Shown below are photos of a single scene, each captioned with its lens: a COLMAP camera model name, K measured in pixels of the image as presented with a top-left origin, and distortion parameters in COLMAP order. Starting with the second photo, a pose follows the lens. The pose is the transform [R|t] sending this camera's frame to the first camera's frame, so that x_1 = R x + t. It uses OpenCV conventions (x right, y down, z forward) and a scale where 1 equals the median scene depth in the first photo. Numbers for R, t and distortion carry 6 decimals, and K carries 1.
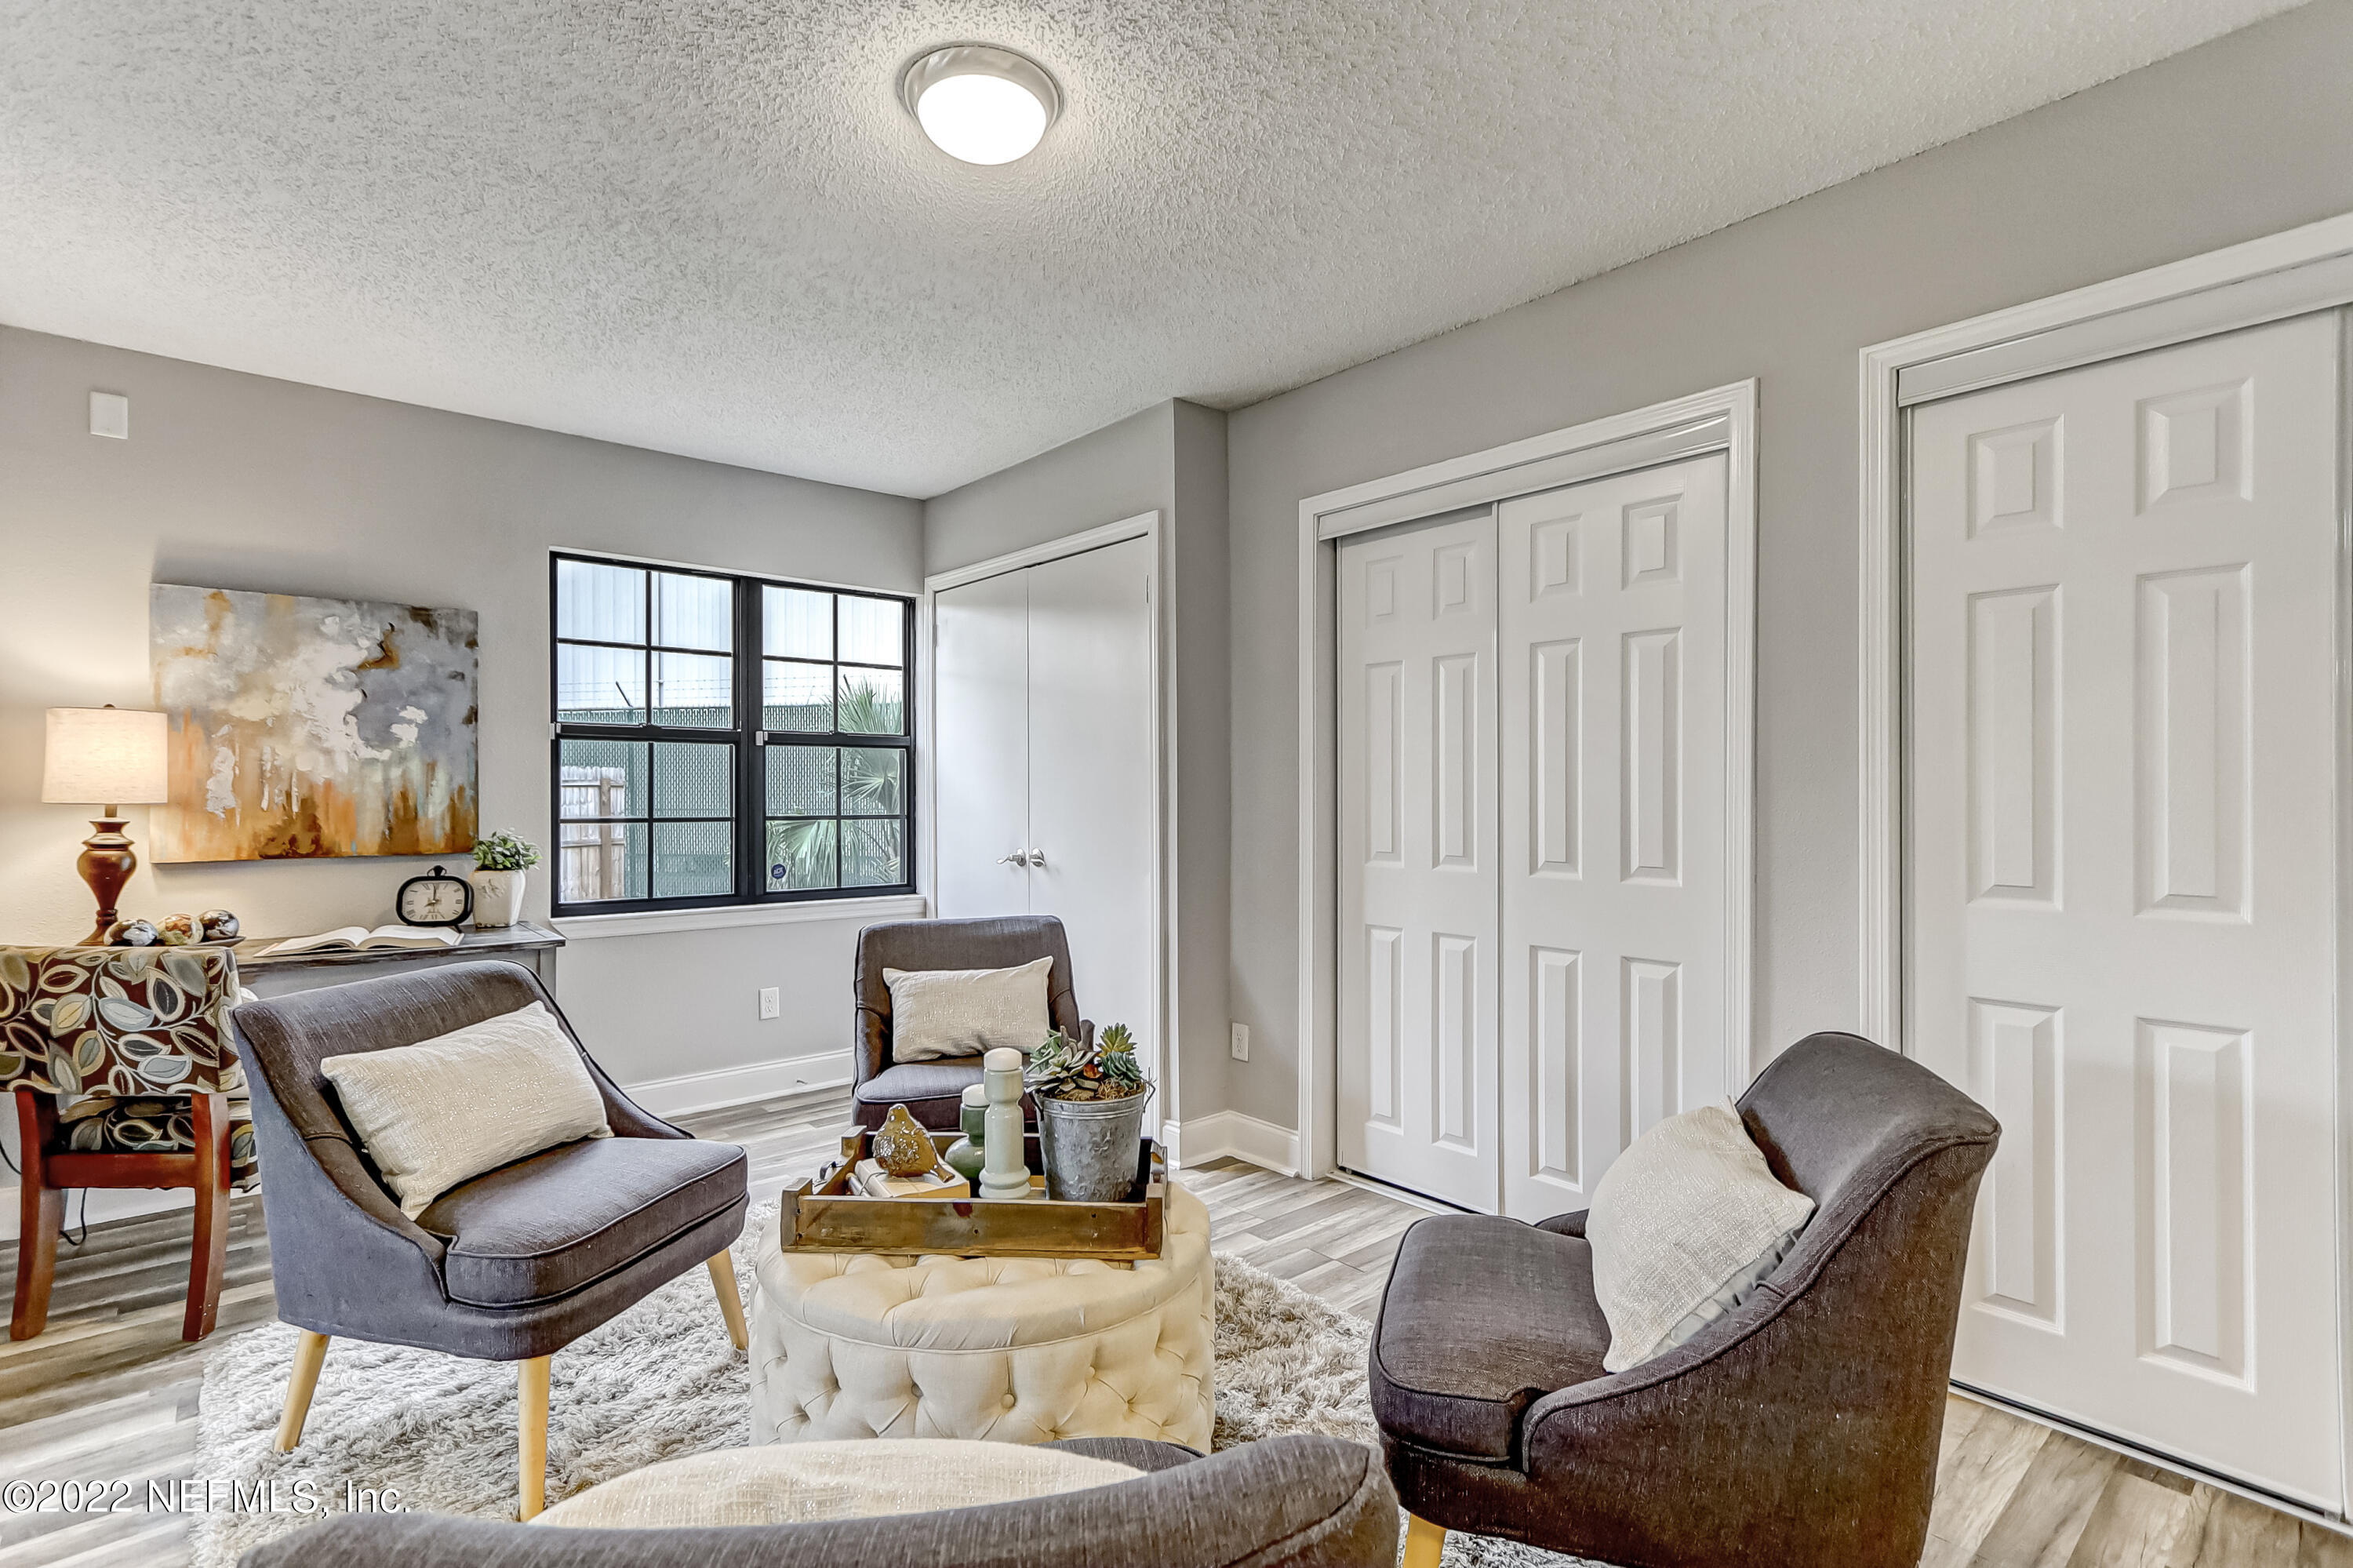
lens RADIAL K [[1080.9, 0, 1175.9], [0, 1080.9, 791.3], [0, 0, 1]] dist [0.000615, 0.000035]
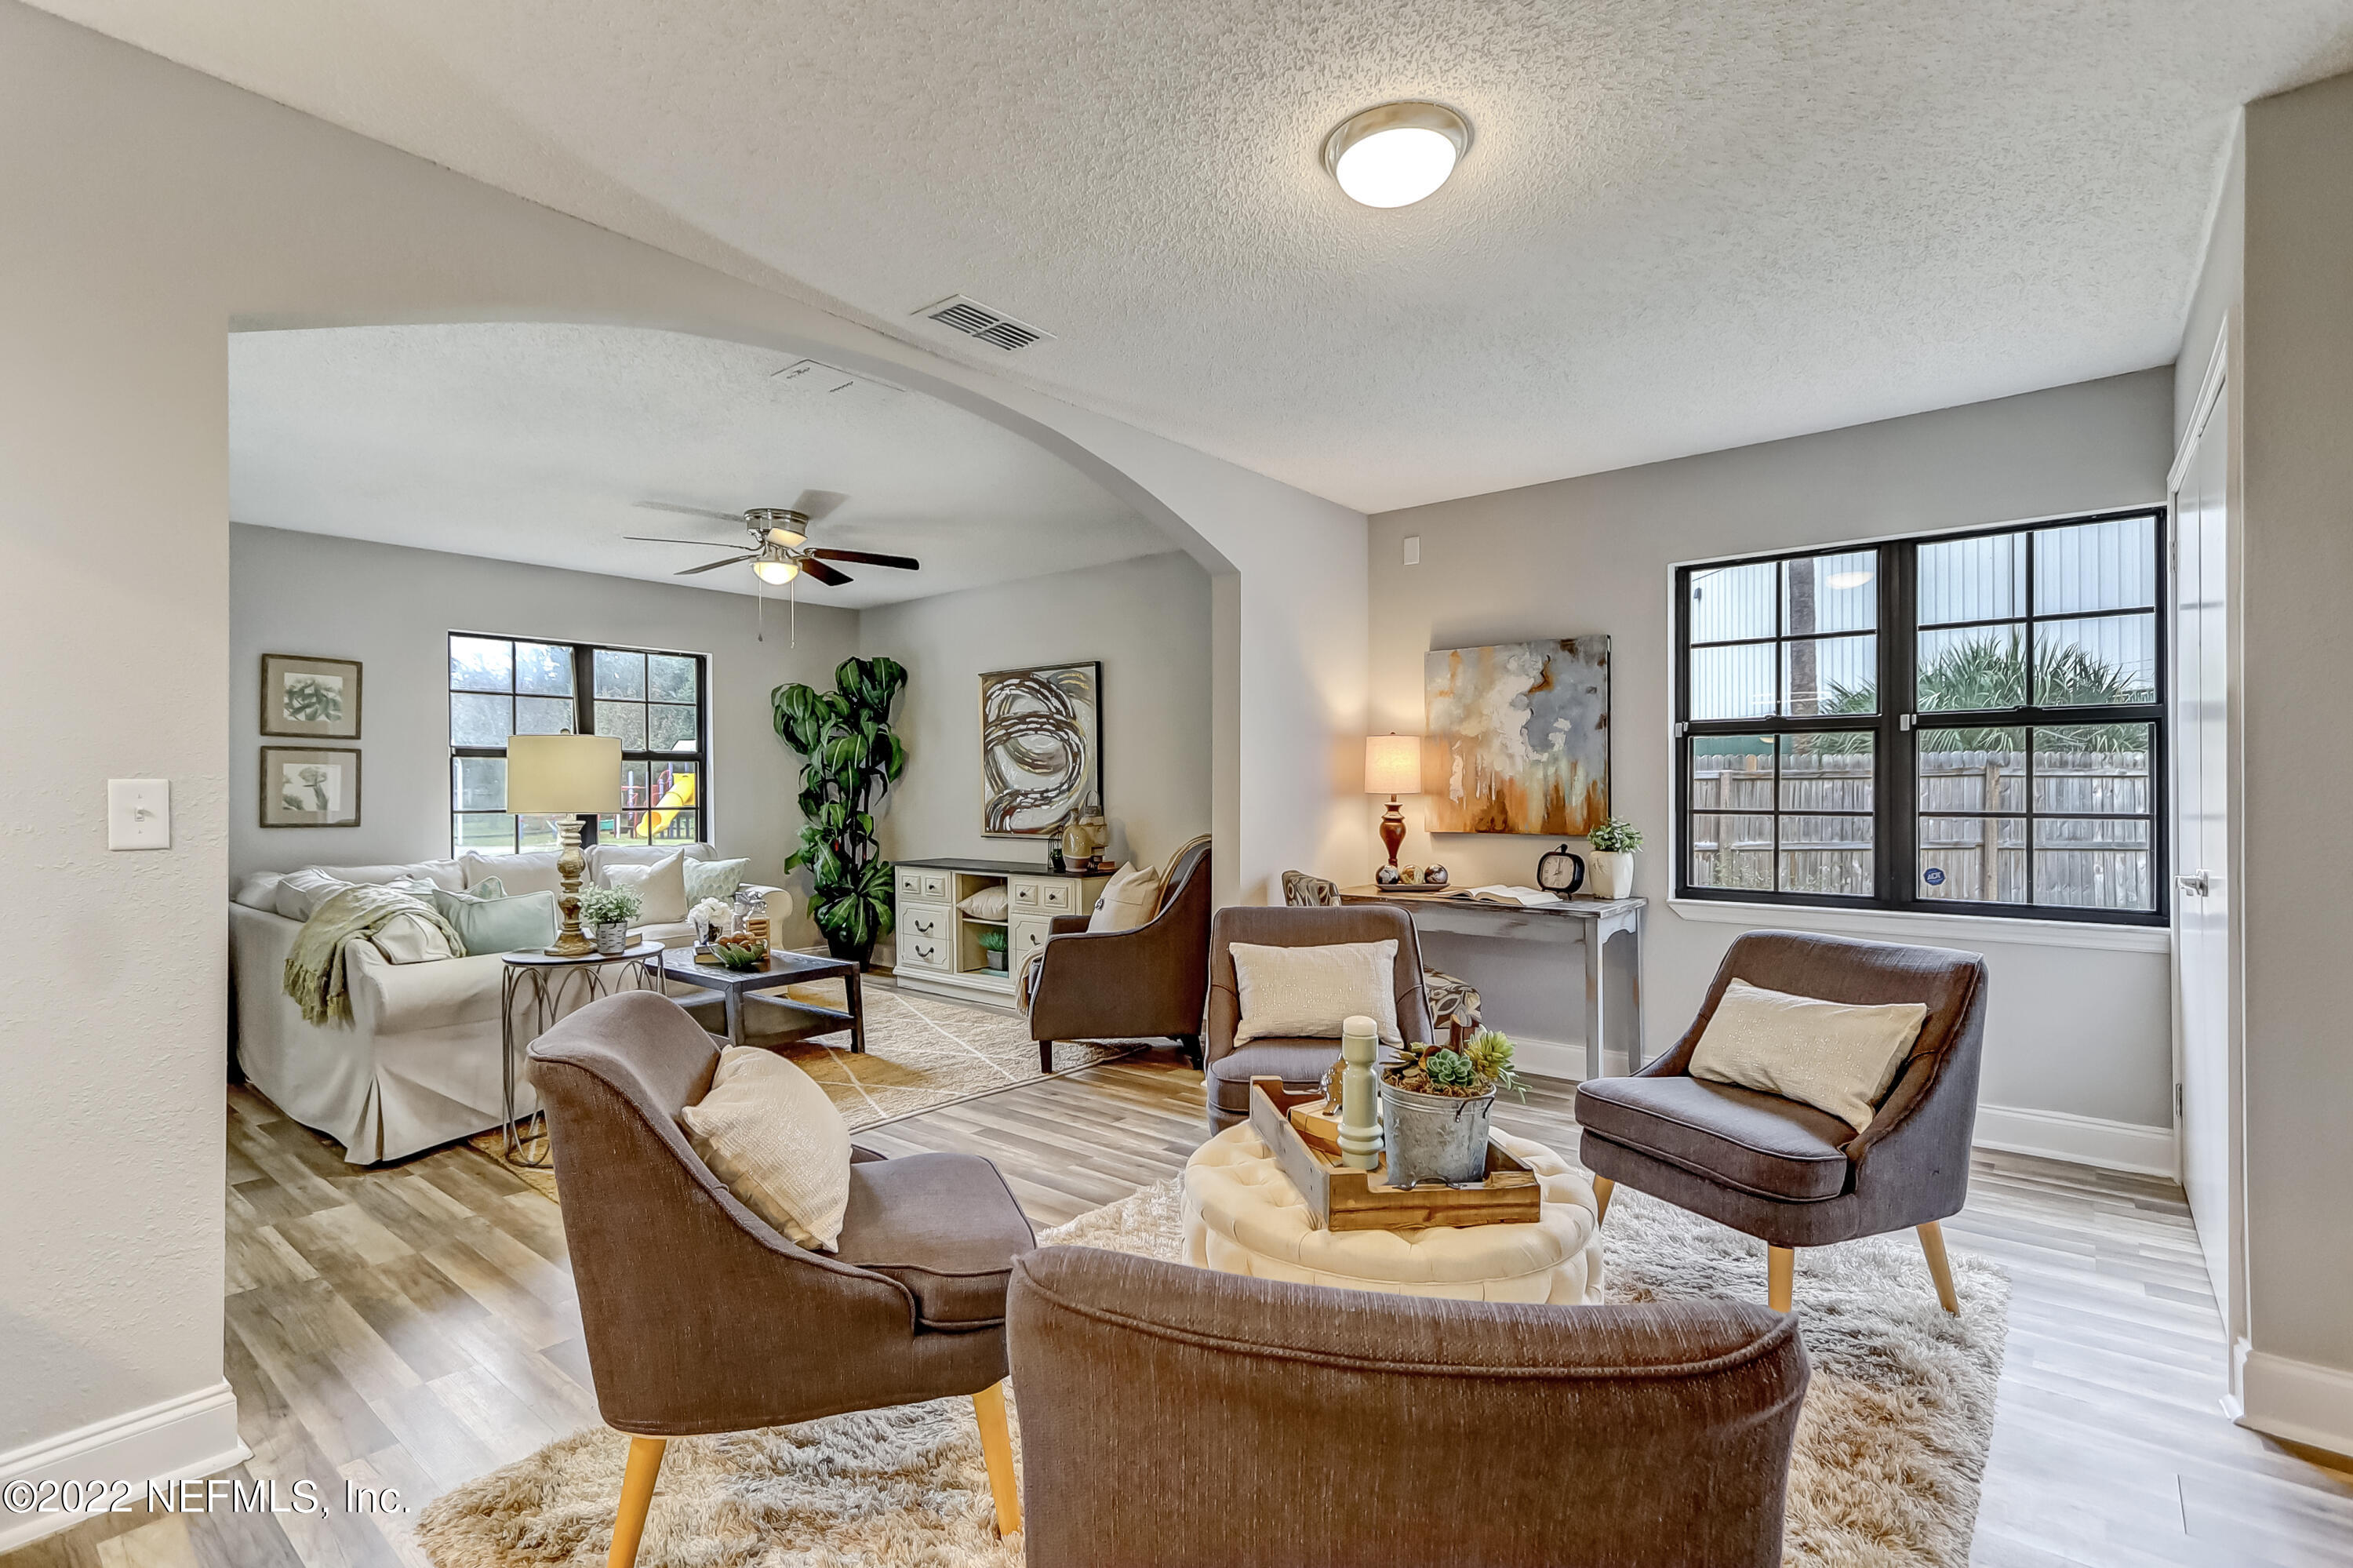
lens RADIAL K [[1080.9, 0, 1175.8], [0, 1080.9, 786.7], [0, 0, 1]] dist [0.000615, 0.000035]
pose [[0.173745, -0.001955, -0.984789, 0.468563], [0.005854, 0.999982, -0.000952, 0.000662], [0.984773, -0.005600, 0.173753, 0.332134]]
